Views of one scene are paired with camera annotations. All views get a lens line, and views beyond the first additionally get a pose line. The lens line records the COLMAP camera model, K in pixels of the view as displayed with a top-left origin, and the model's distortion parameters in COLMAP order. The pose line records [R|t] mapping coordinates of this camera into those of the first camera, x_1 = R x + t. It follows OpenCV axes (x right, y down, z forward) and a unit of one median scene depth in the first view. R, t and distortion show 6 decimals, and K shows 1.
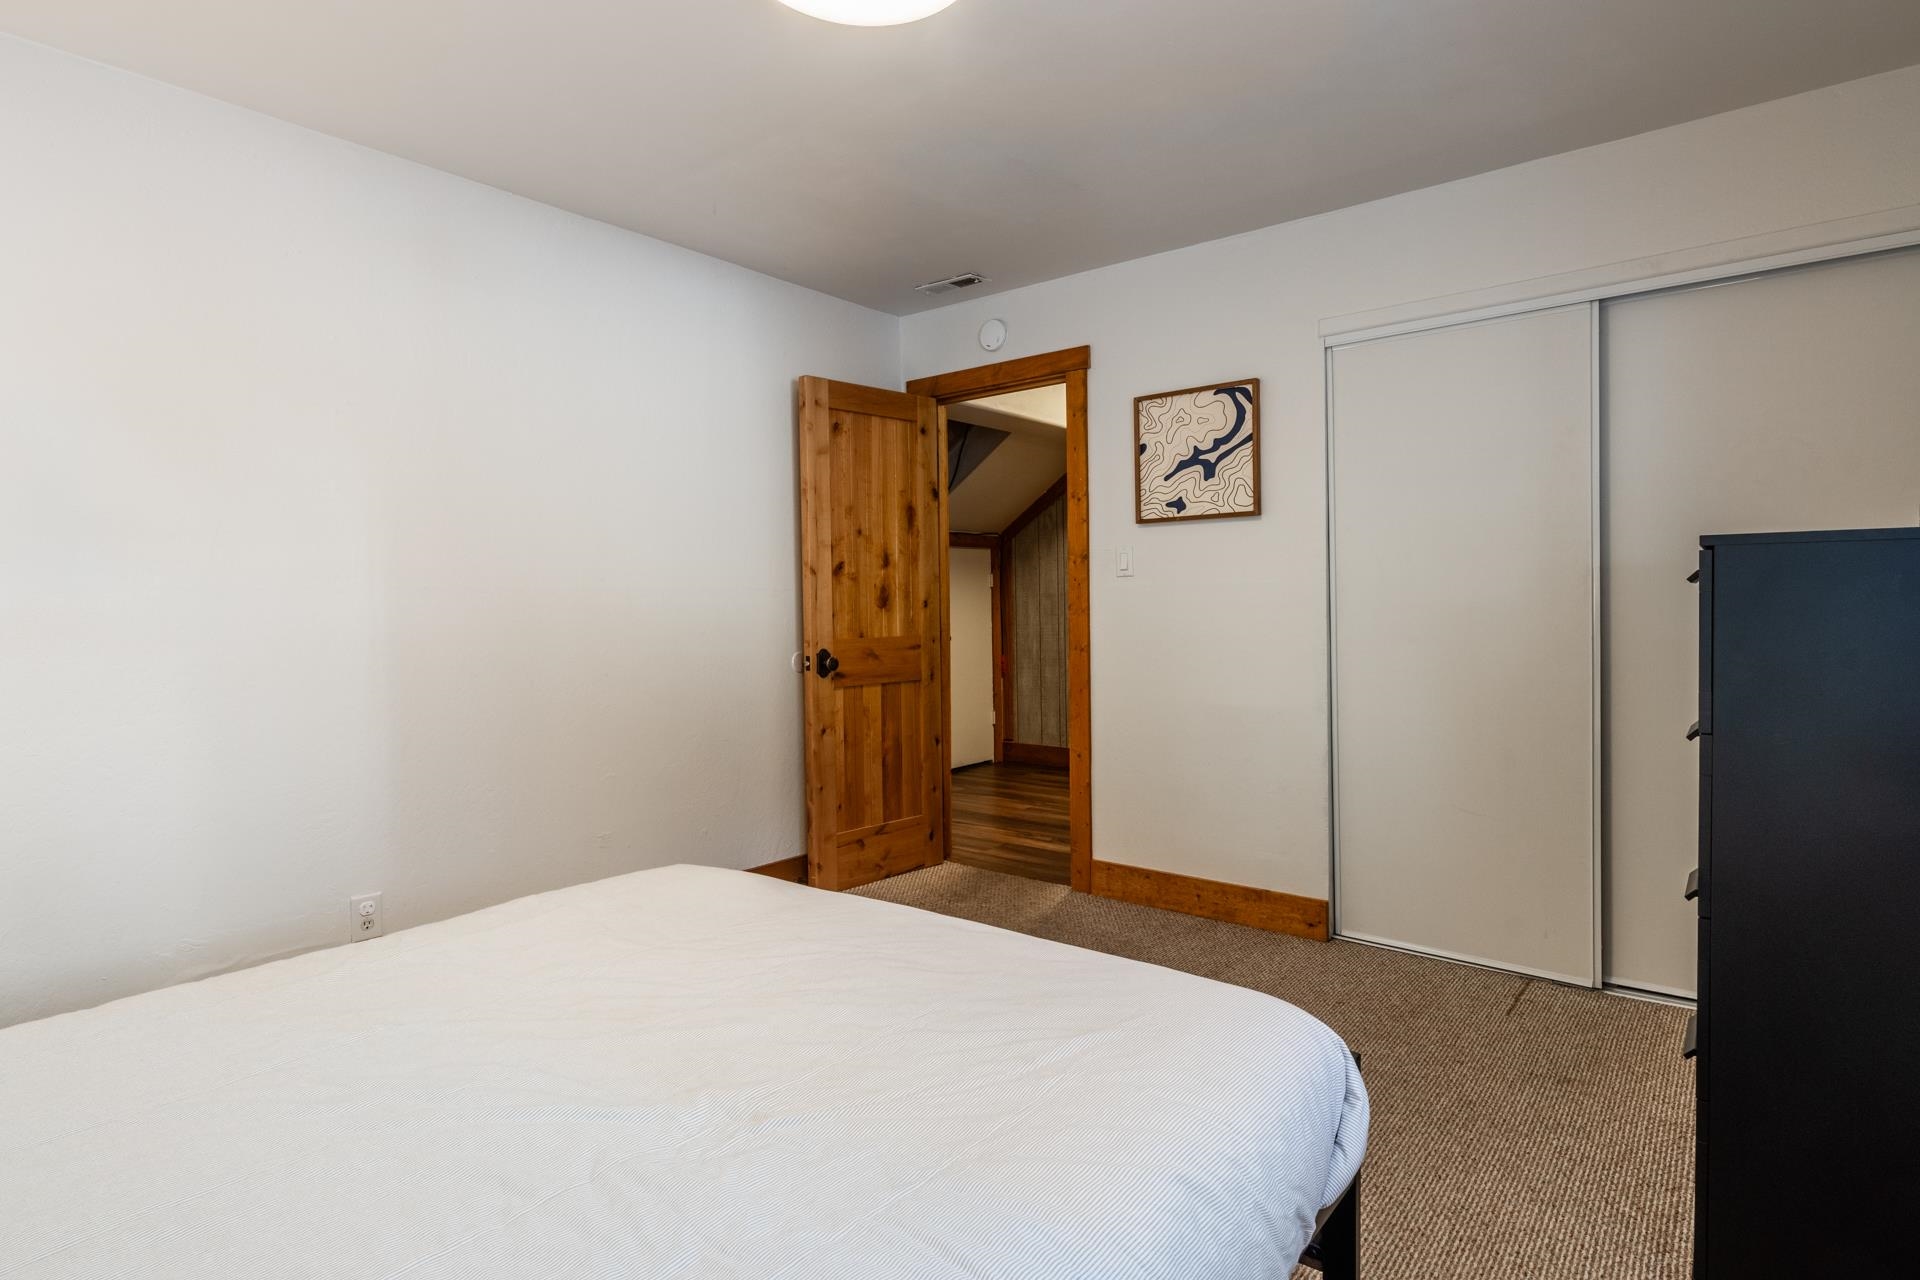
lens RADIAL K [[1032.6, 0, 965.4], [0, 1032.6, 625.5], [0, 0, 1]] dist [0.002291, -0.003831]
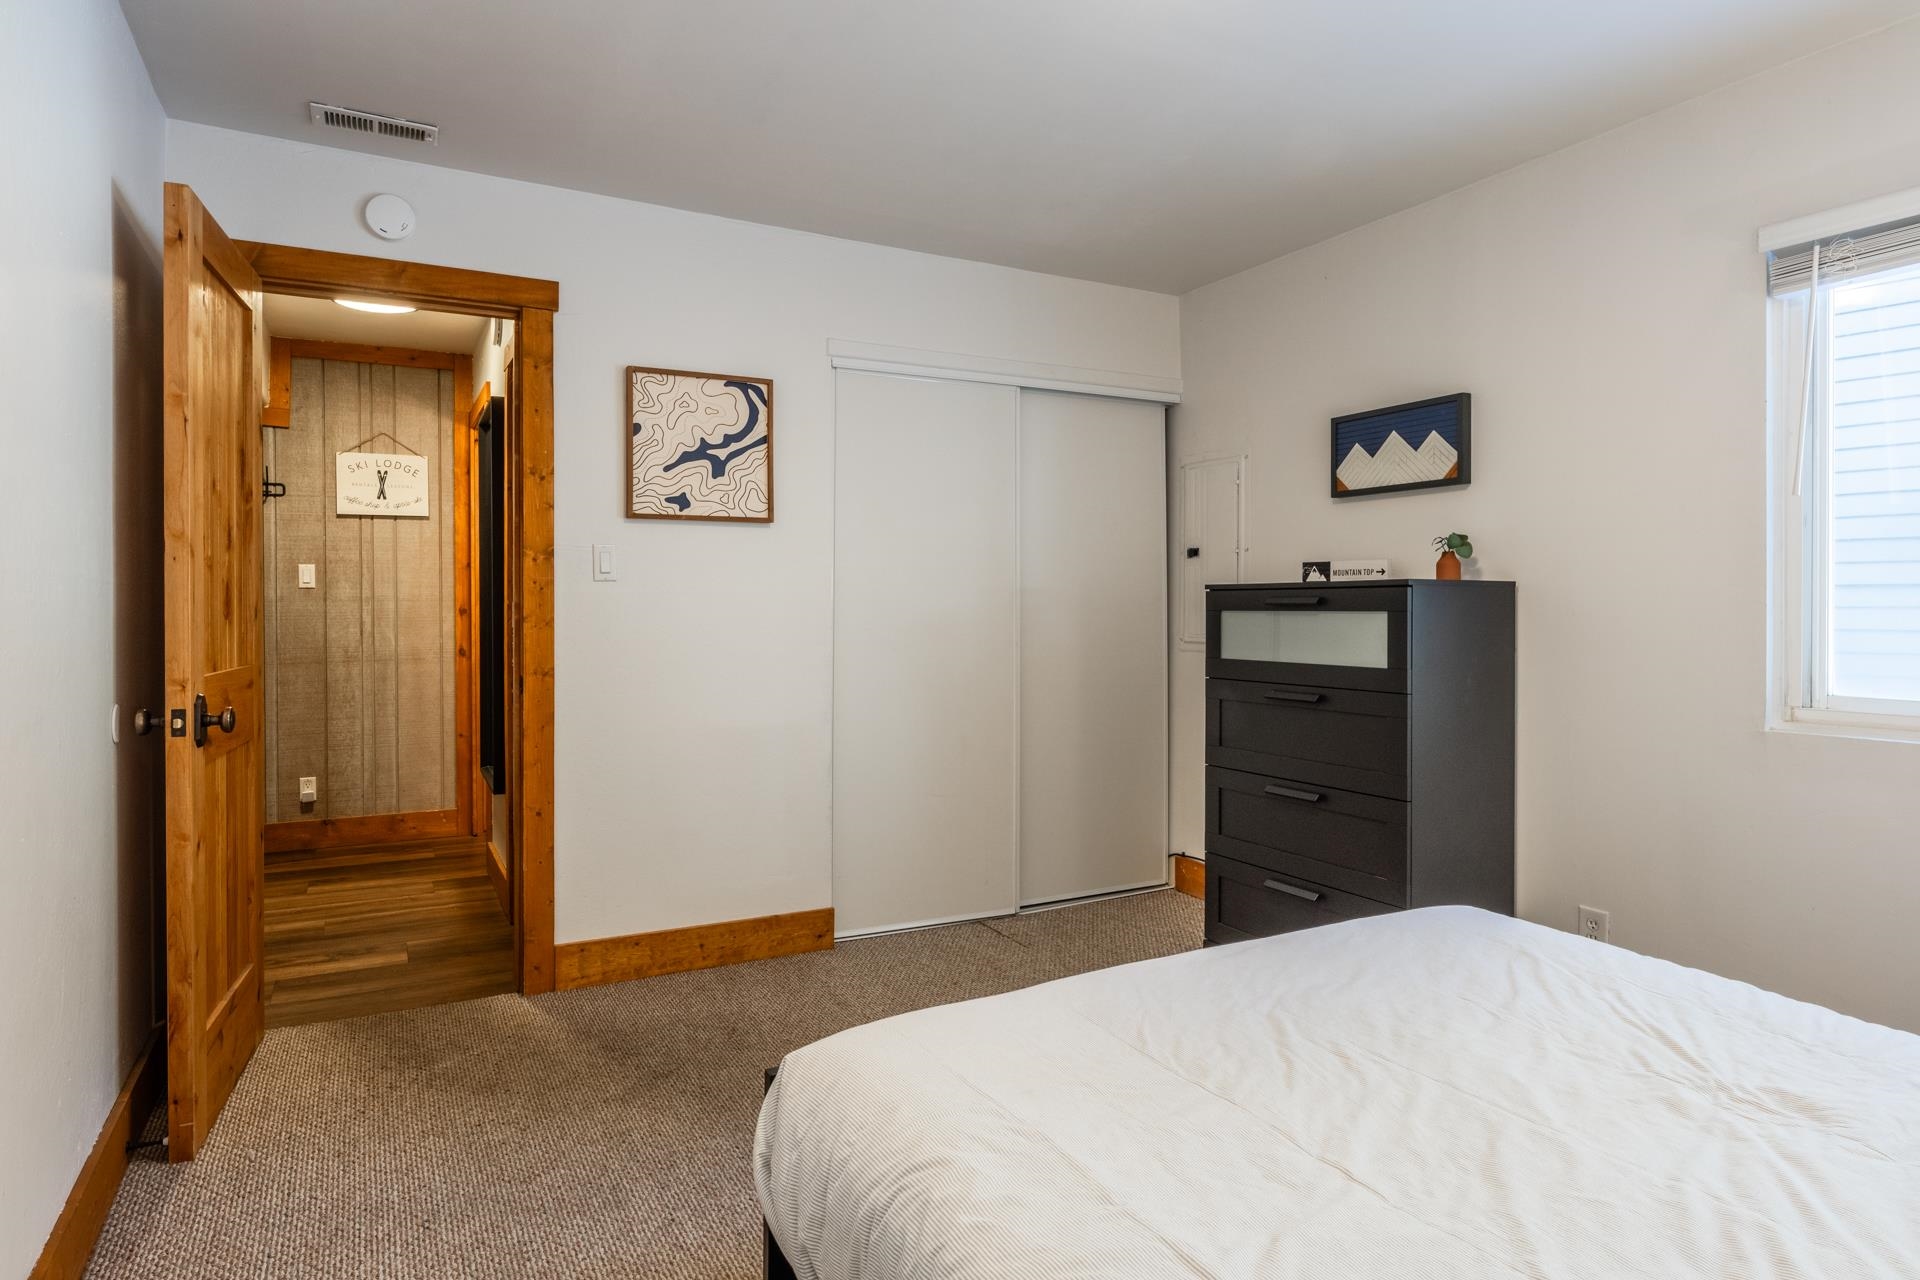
lens RADIAL K [[1066.0, 0, 921.9], [0, 1066.0, 612.4], [0, 0, 1]] dist [-0.002568, 0.000573]
pose [[0.390942, 0.008106, 0.920379, -0.545181], [0.013933, 0.999795, -0.014723, -0.007258], [-0.920310, 0.018580, 0.390749, 0.467336]]
